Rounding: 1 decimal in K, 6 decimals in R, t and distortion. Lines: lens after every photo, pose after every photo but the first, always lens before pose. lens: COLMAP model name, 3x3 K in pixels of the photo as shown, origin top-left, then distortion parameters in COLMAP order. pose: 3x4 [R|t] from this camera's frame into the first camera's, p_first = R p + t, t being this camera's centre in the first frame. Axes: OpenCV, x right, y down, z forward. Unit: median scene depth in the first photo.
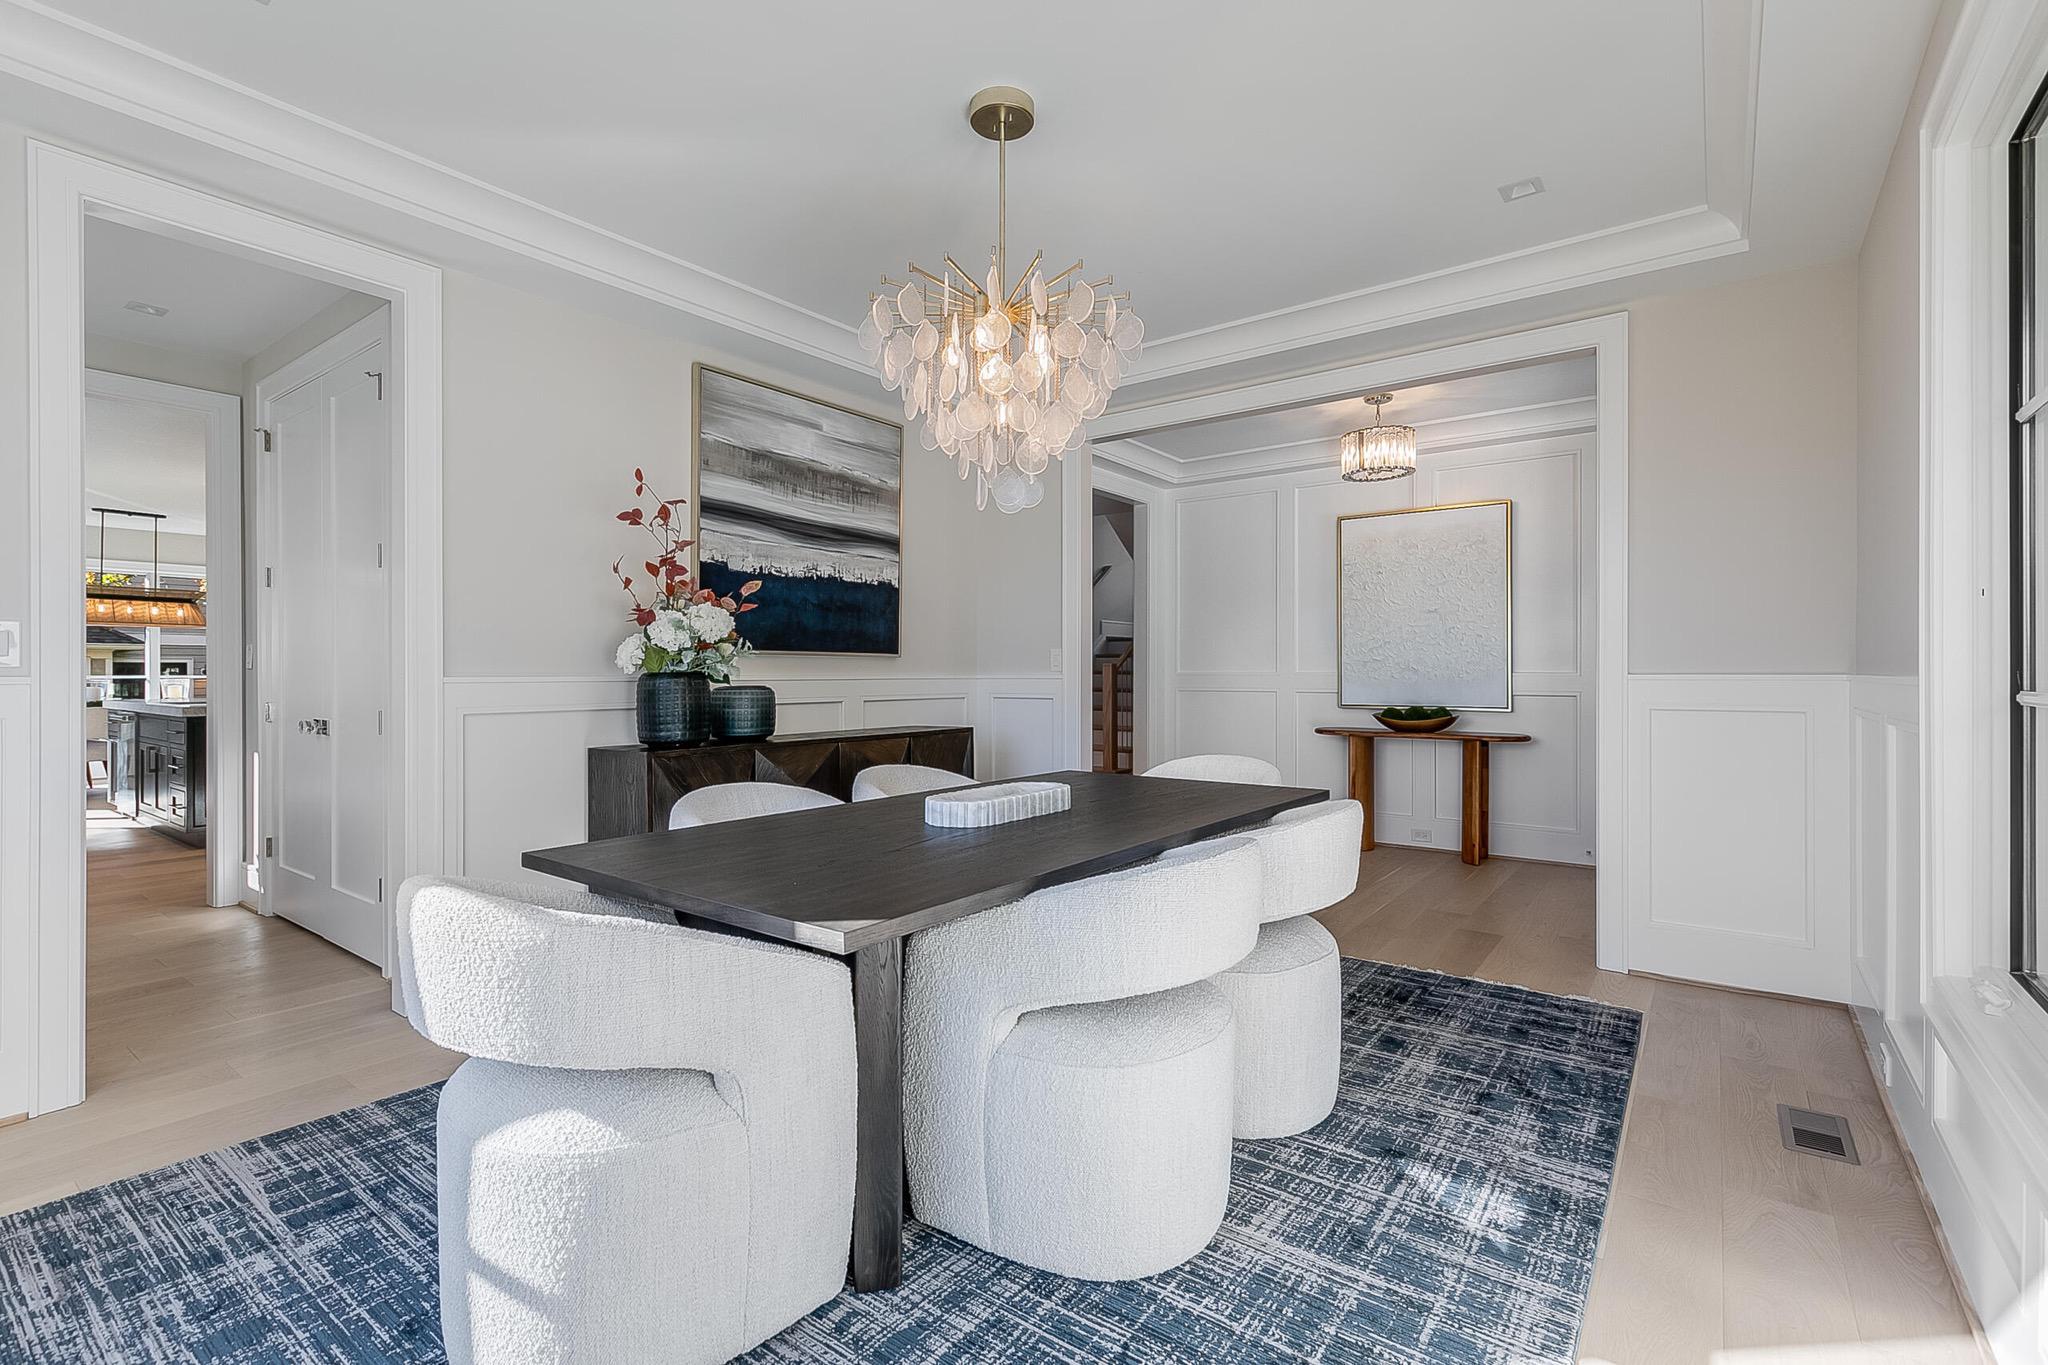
lens RADIAL K [[933.8, 0, 1020.3], [0, 933.8, 674.6], [0, 0, 1]] dist [0.002678, -0.001221]
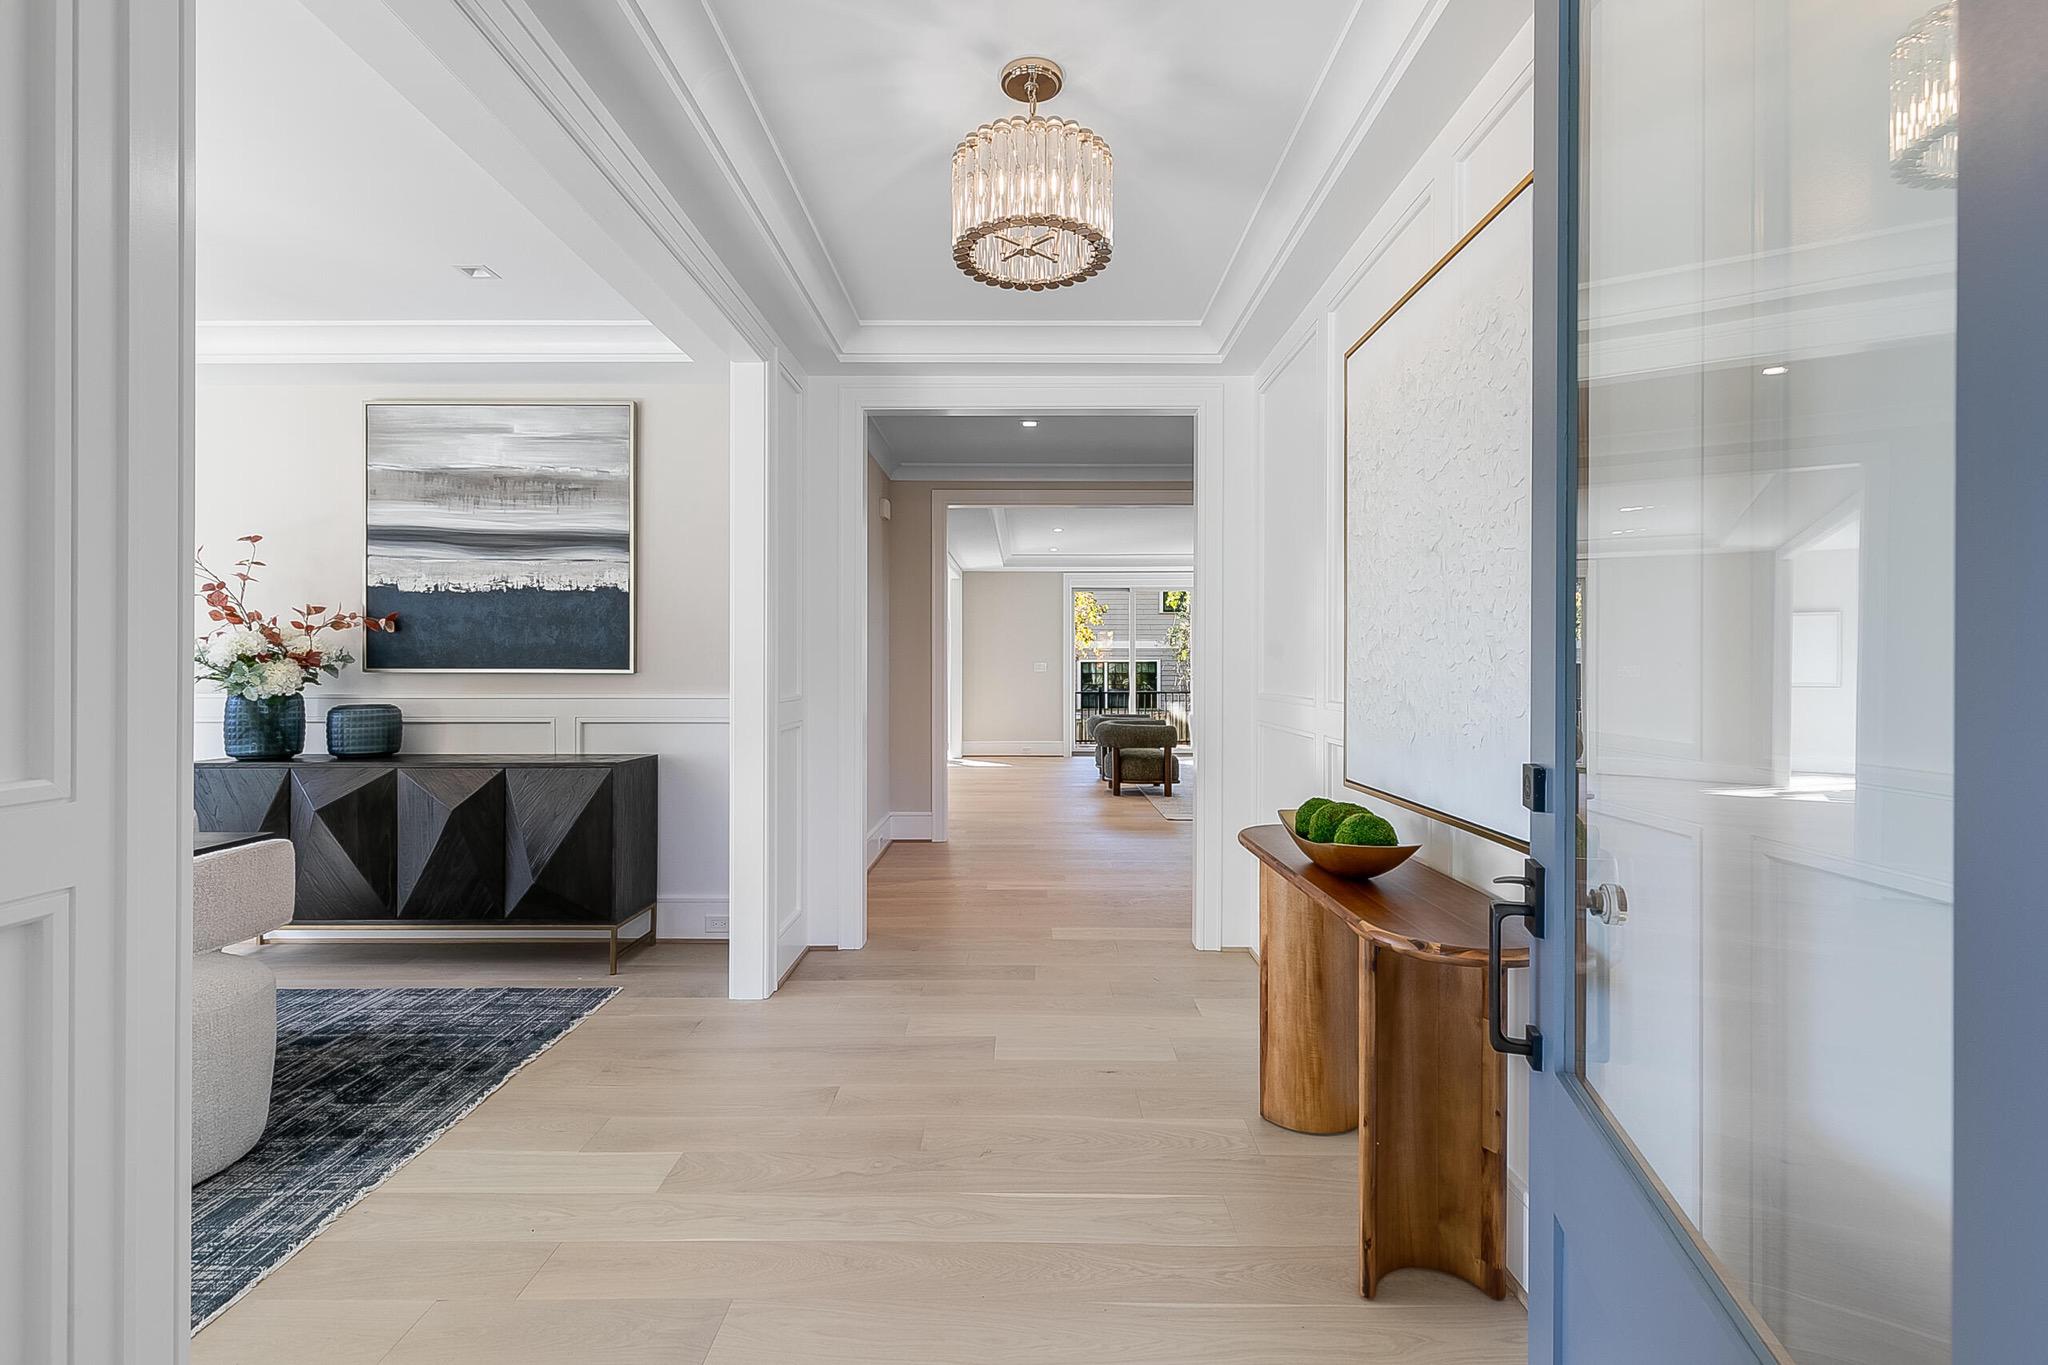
lens RADIAL K [[933.8, 0, 1023.5], [0, 933.8, 670.7], [0, 0, 1]] dist [0.002678, -0.001221]
pose [[0.596166, 0.002691, -0.802857, 0.869004], [-0.001557, 0.999996, 0.002196, -0.025347], [0.802860, -0.000059, 0.596168, 0.871701]]
